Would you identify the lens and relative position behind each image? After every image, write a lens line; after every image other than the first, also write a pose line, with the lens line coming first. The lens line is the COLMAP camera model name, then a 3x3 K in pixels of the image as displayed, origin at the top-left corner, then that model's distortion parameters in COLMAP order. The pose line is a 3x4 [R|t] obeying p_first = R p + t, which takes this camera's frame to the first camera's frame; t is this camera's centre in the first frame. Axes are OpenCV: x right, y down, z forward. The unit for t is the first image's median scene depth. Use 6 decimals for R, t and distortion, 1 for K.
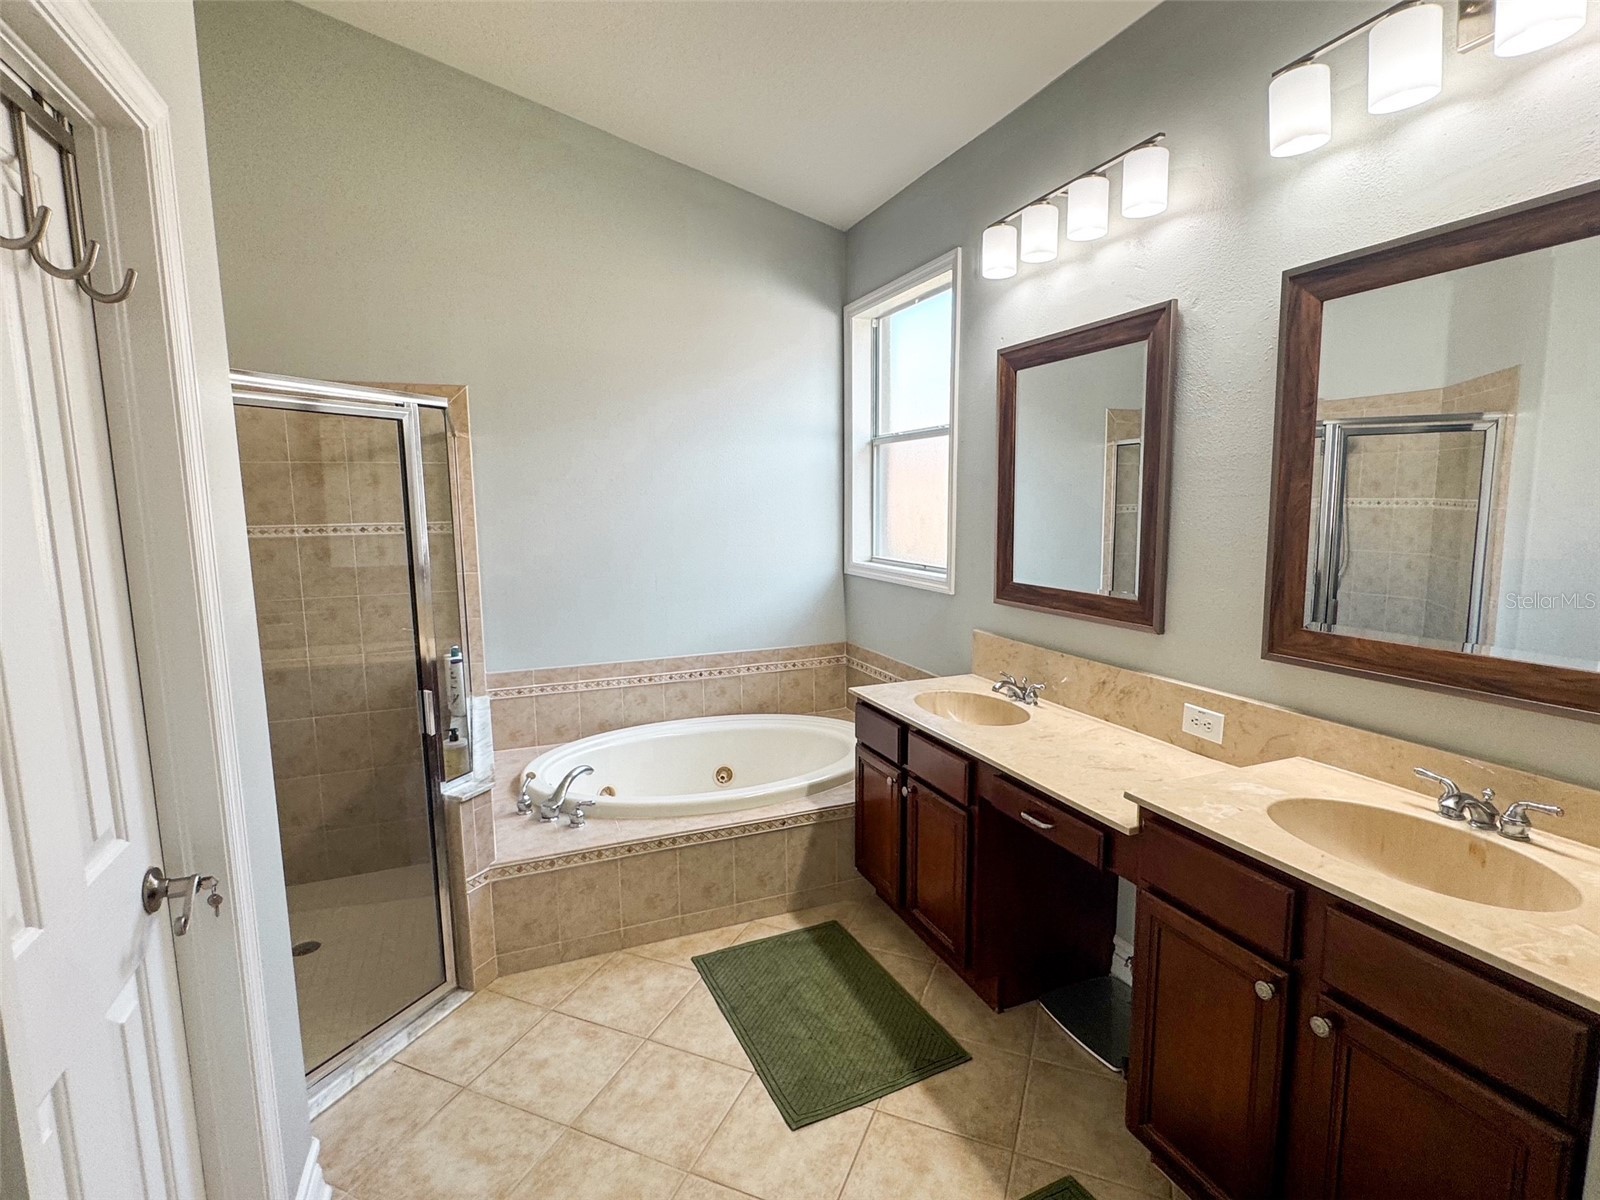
lens RADIAL K [[782.5, 0, 803.7], [0, 782.5, 598.4], [0, 0, 1]] dist [-0.006207, -0.000504]
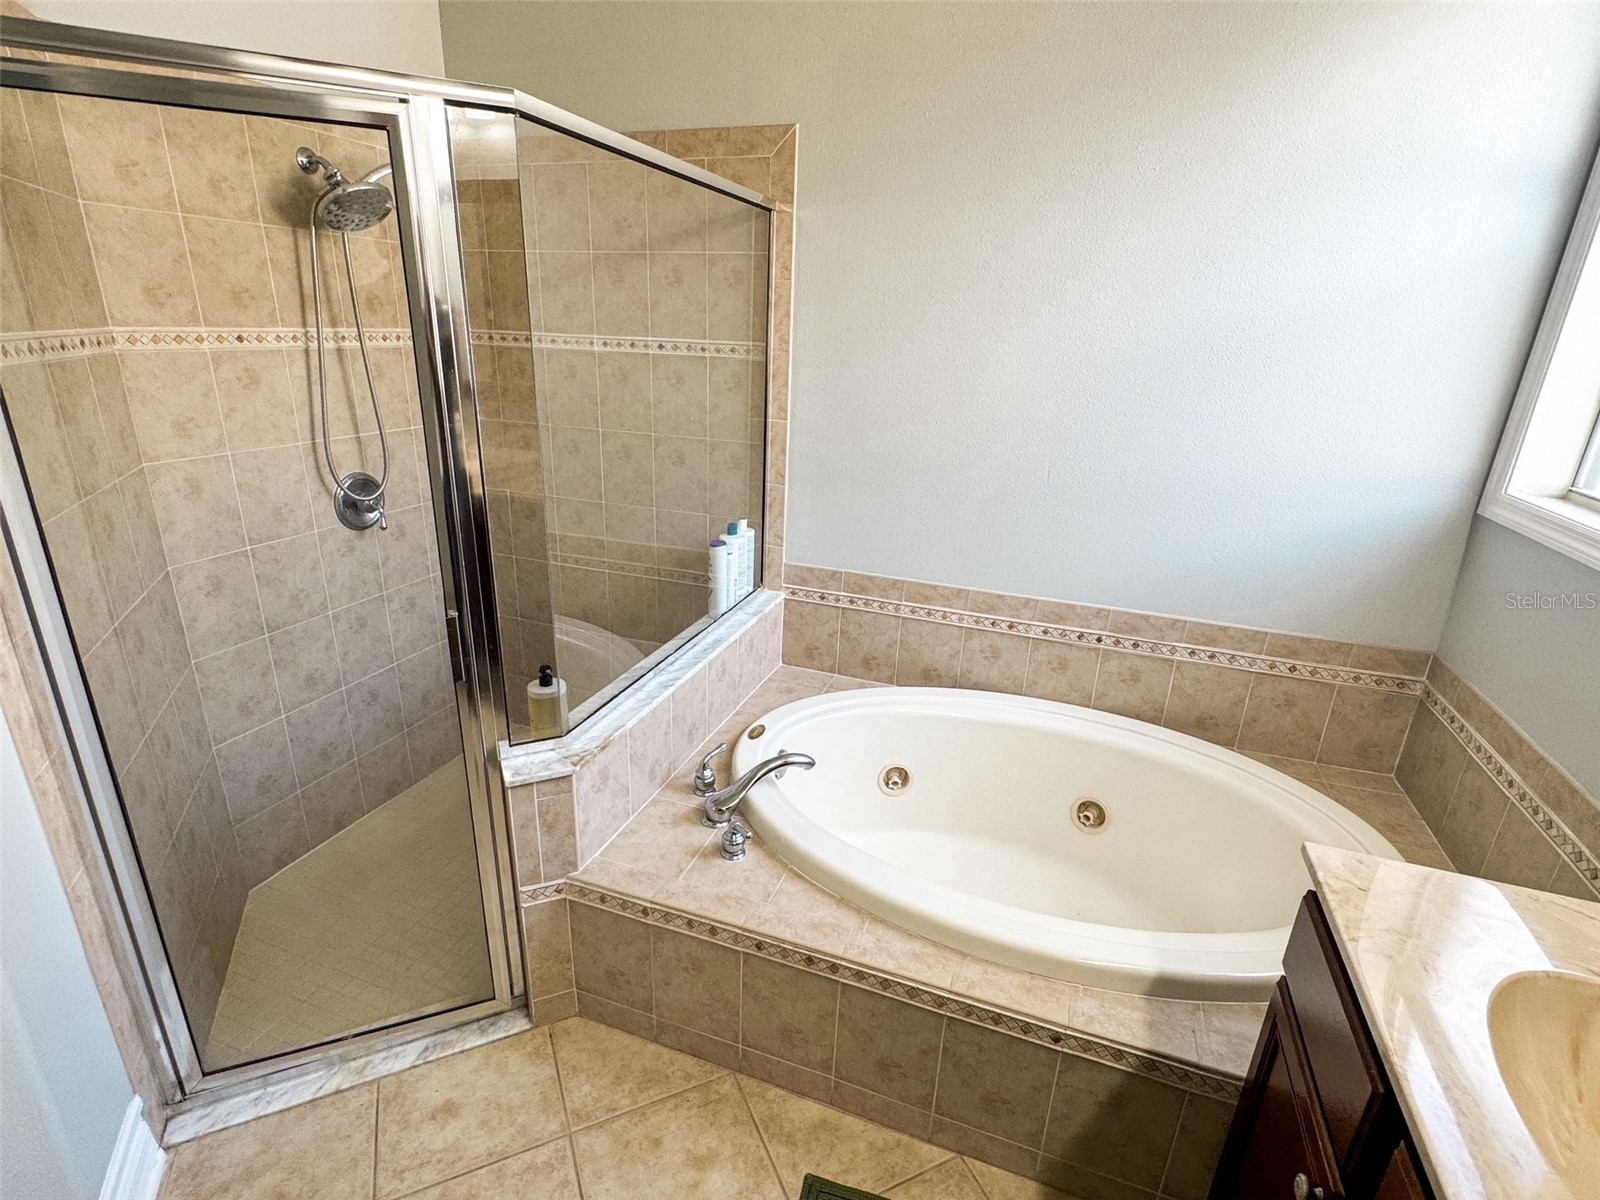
lens RADIAL K [[782.5, 0, 797.1], [0, 782.5, 600.7], [0, 0, 1]] dist [-0.006207, -0.000504]
pose [[0.733981, 0.261493, -0.626811, 0.069152], [-0.129467, 0.959855, 0.248830, -0.052814], [0.666716, -0.101485, 0.738371, 0.462720]]
